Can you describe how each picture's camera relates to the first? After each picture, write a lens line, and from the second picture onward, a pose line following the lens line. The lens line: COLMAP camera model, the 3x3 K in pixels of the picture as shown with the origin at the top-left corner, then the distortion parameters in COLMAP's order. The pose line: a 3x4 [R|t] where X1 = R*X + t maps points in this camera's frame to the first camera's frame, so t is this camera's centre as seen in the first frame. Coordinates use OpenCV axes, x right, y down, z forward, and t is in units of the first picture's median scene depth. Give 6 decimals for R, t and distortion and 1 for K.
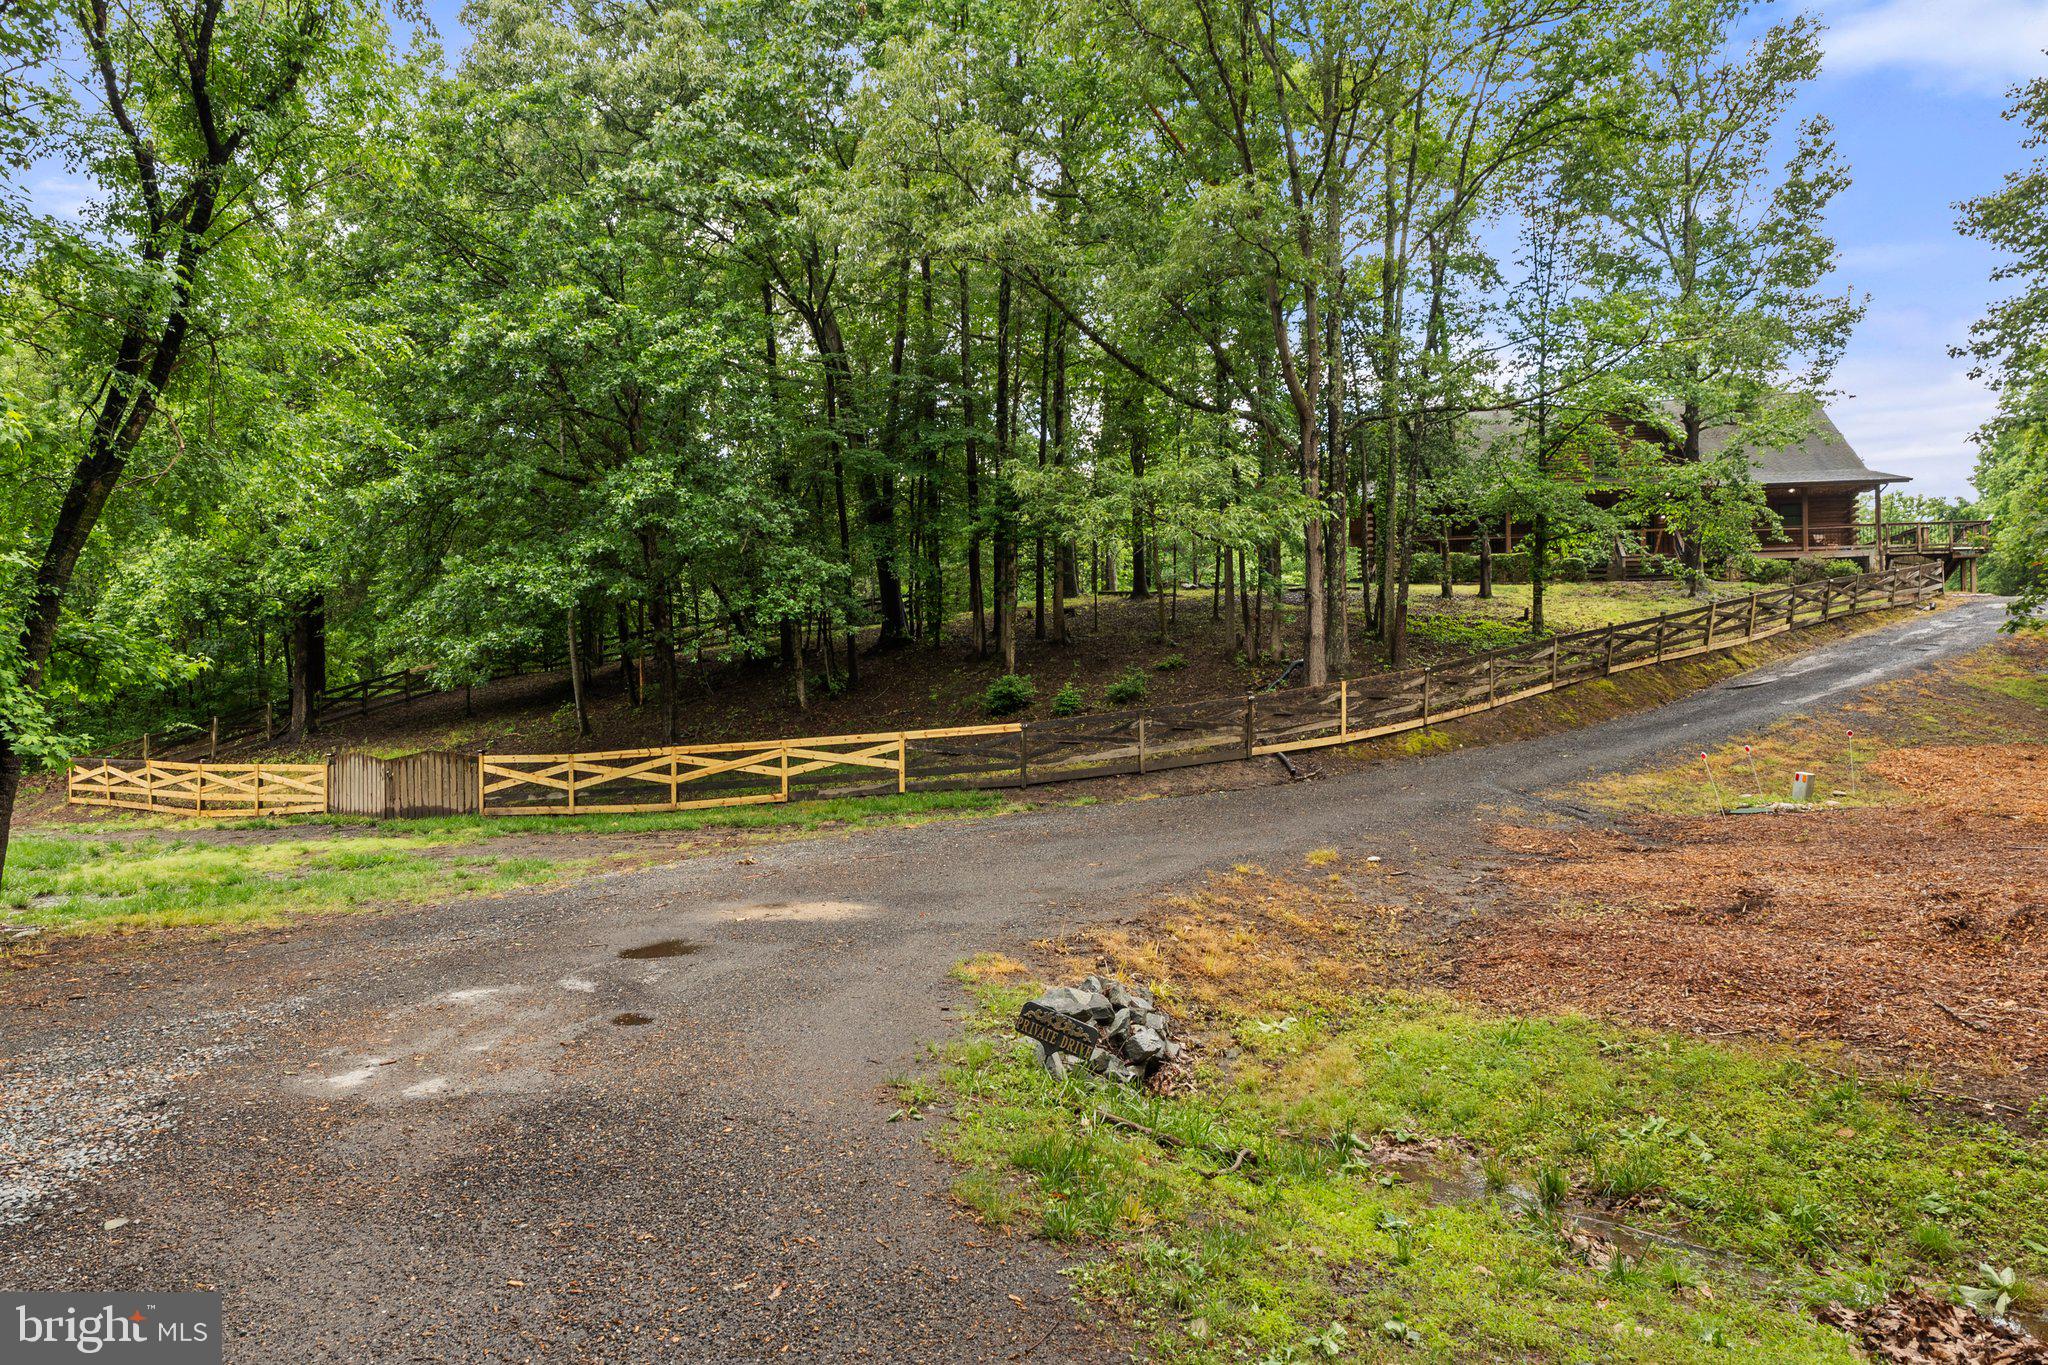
lens RADIAL K [[1219.1, 0, 1034.8], [0, 1219.1, 670.9], [0, 0, 1]] dist [-0.013810, 0.000325]
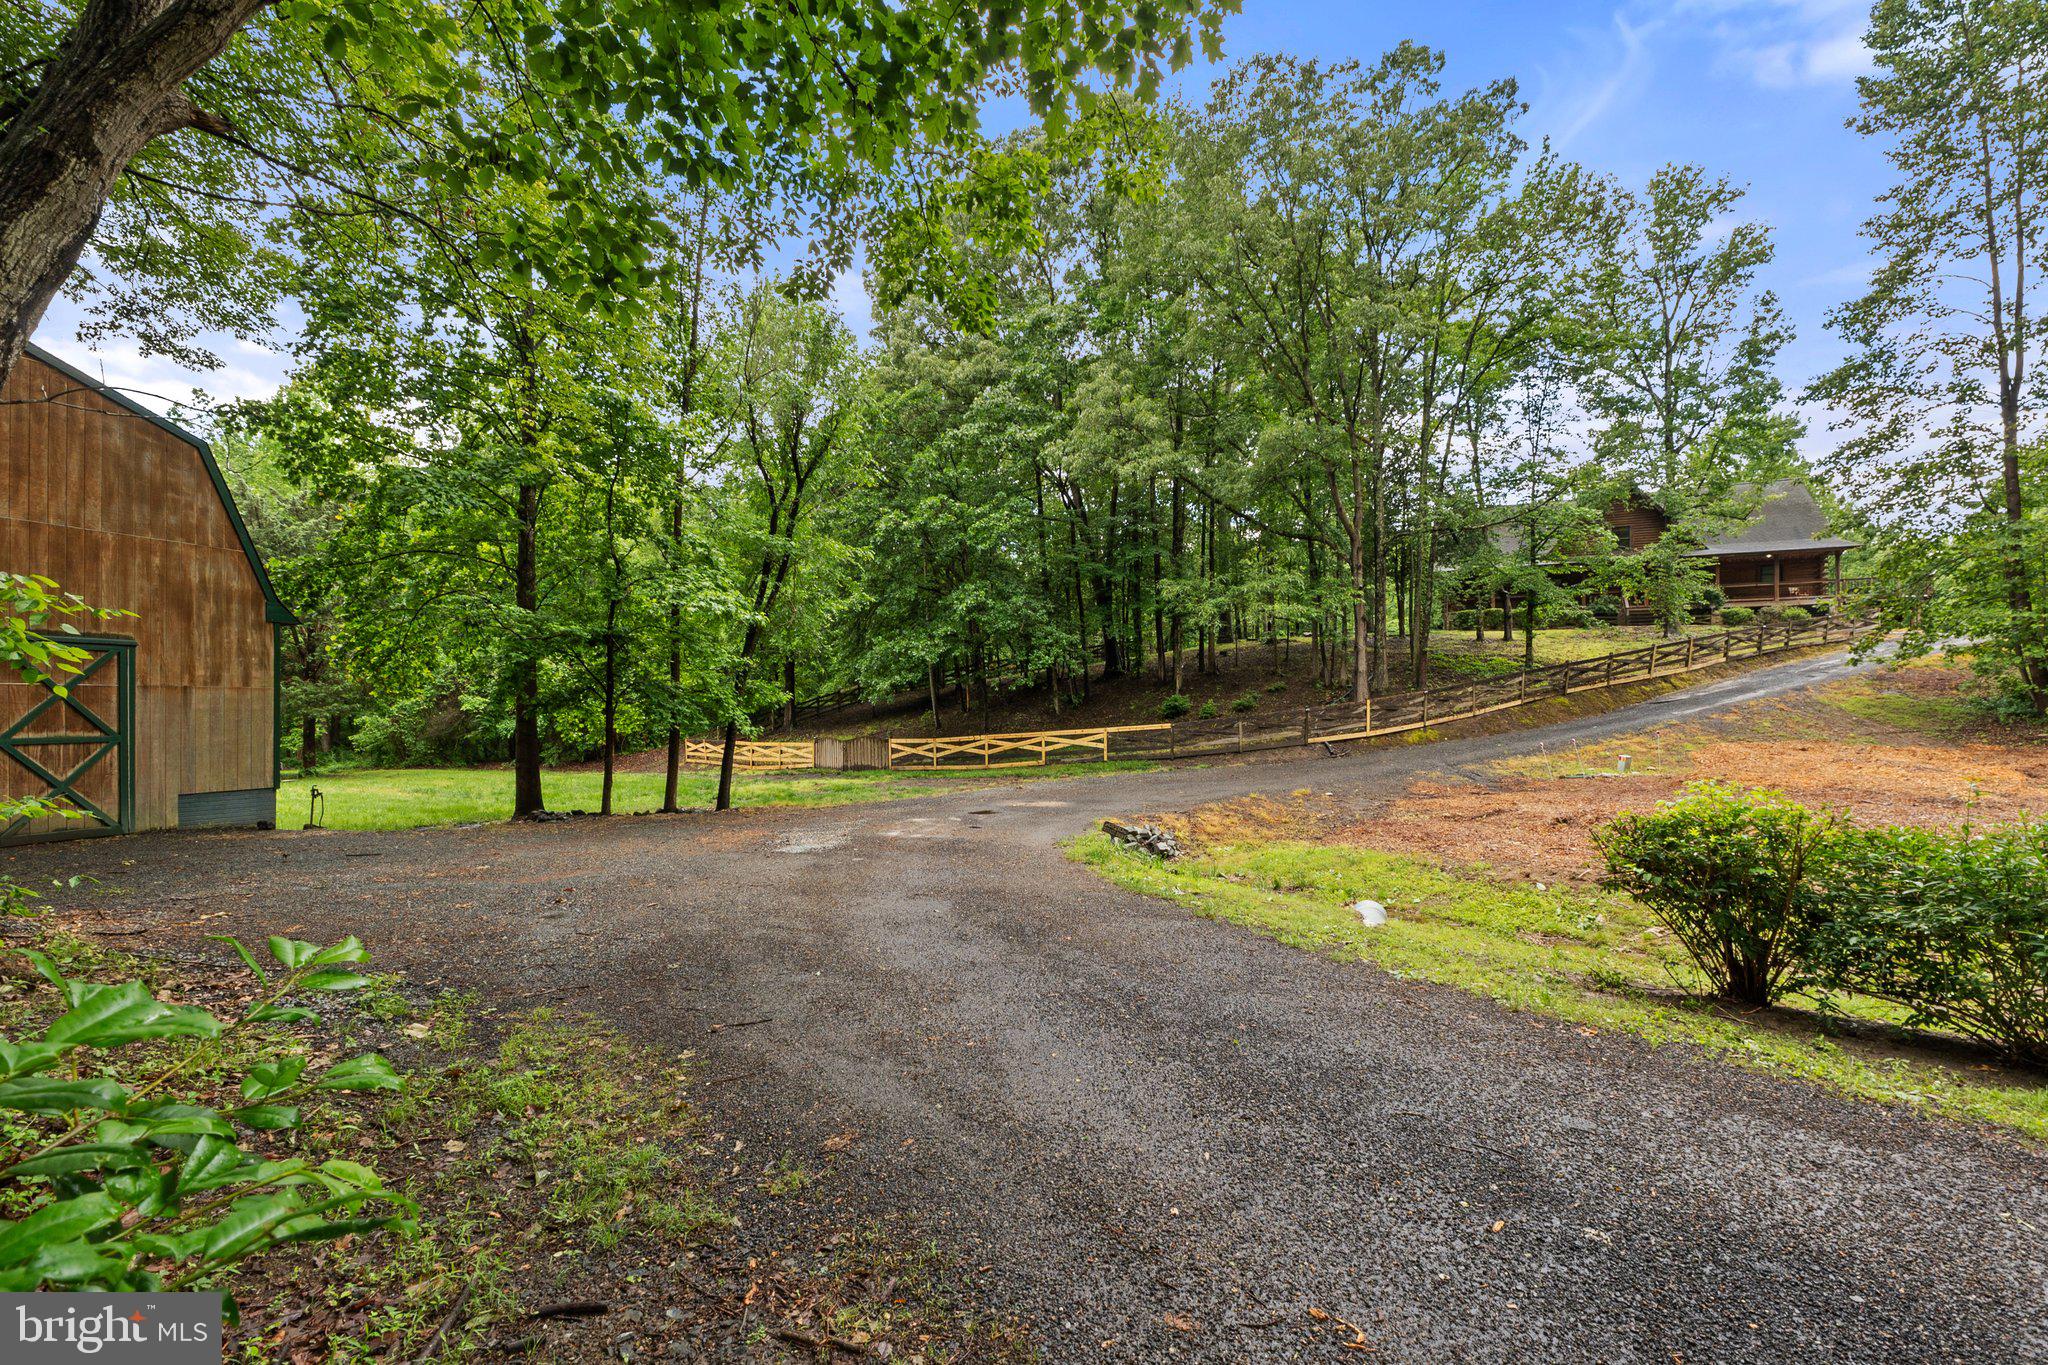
lens RADIAL K [[887.8, 0, 1018.8], [0, 887.8, 686.8], [0, 0, 1]] dist [0.000389, 0.000130]
pose [[0.969031, -0.004692, -0.246893, 0.088868], [0.005804, 0.999976, 0.003775, -0.016820], [0.246870, -0.005091, 0.969035, -0.309378]]
